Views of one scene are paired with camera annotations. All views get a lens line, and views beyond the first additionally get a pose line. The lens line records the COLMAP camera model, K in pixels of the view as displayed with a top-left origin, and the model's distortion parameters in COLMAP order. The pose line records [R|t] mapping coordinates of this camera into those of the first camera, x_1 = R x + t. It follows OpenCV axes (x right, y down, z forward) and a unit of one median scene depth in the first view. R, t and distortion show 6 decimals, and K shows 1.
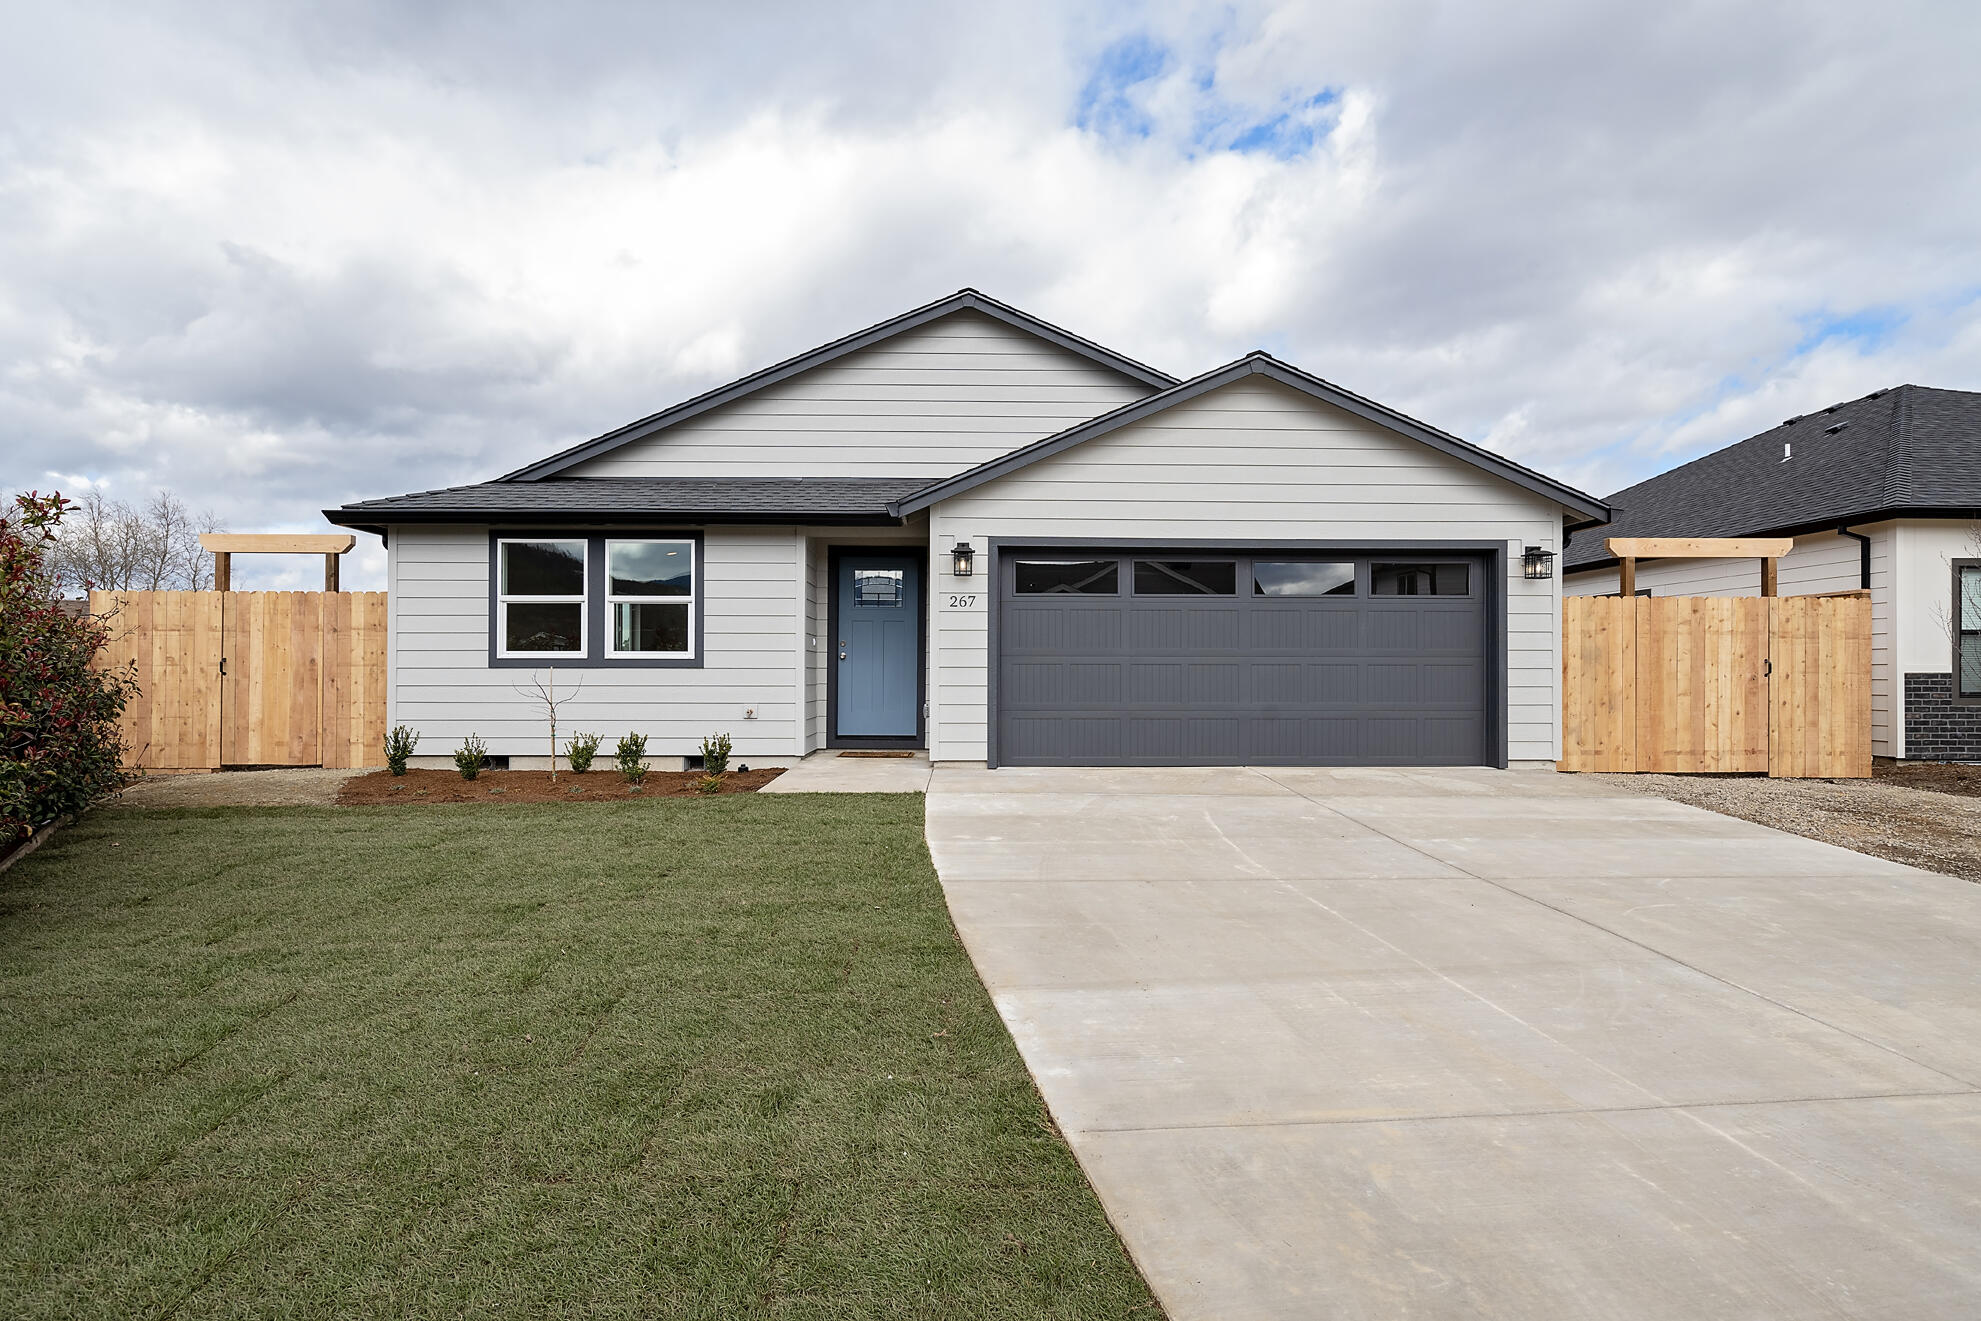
lens RADIAL K [[1003.2, 0, 990.5], [0, 1003.2, 660.5], [0, 0, 1]] dist [-0.001807, 0.000491]
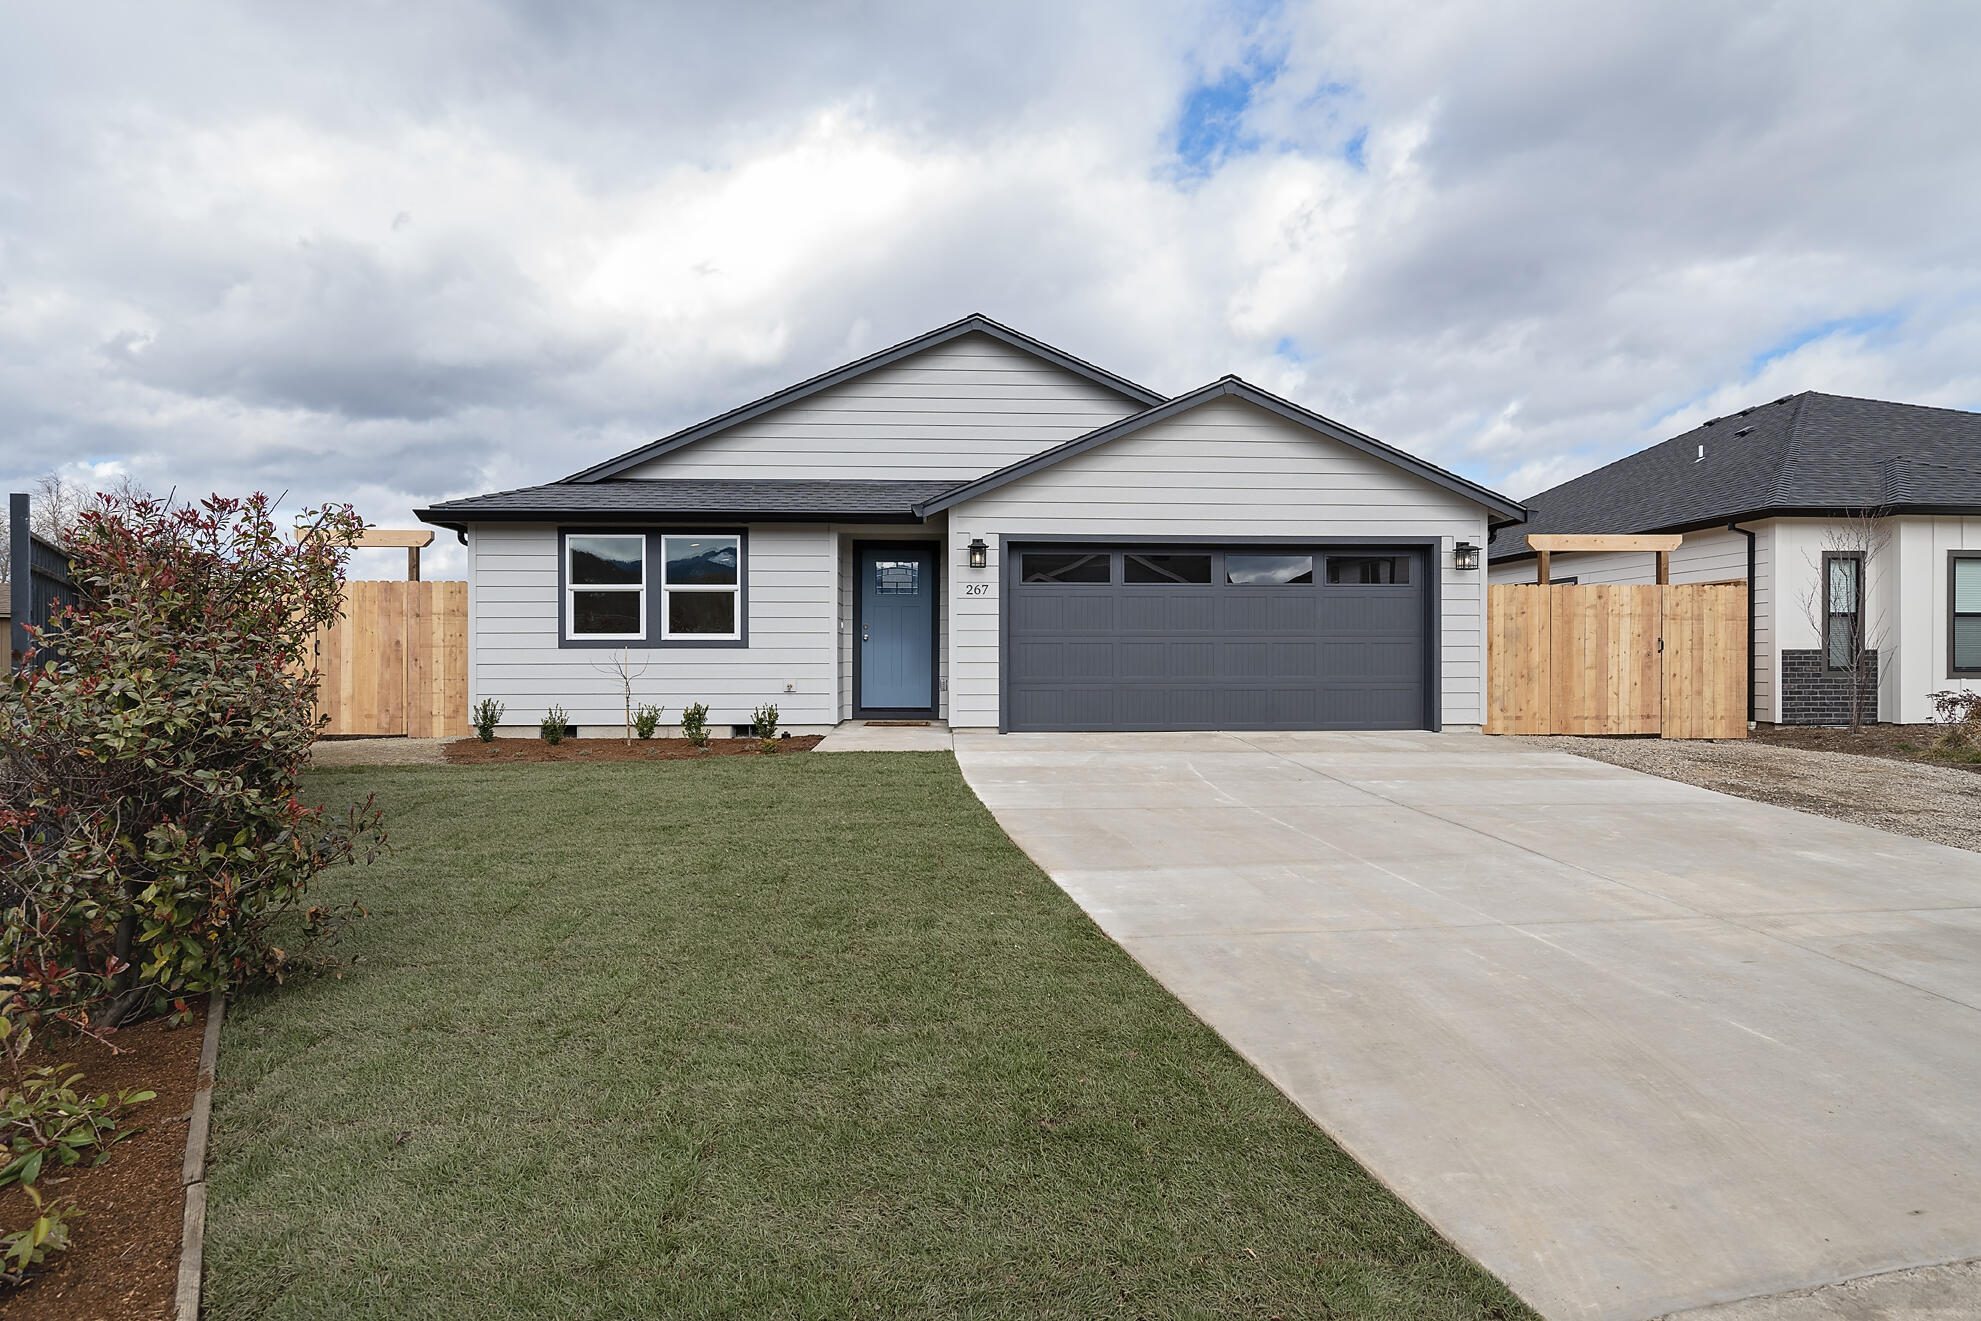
lens RADIAL K [[1020.1, 0, 991.8], [0, 1020.1, 653.0], [0, 0, 1]] dist [0.004175, 0.000205]
pose [[0.999354, -0.003072, 0.035797, -0.051888], [0.002824, 0.999972, 0.006966, 0.005982], [-0.035817, -0.006861, 0.999335, -0.172512]]
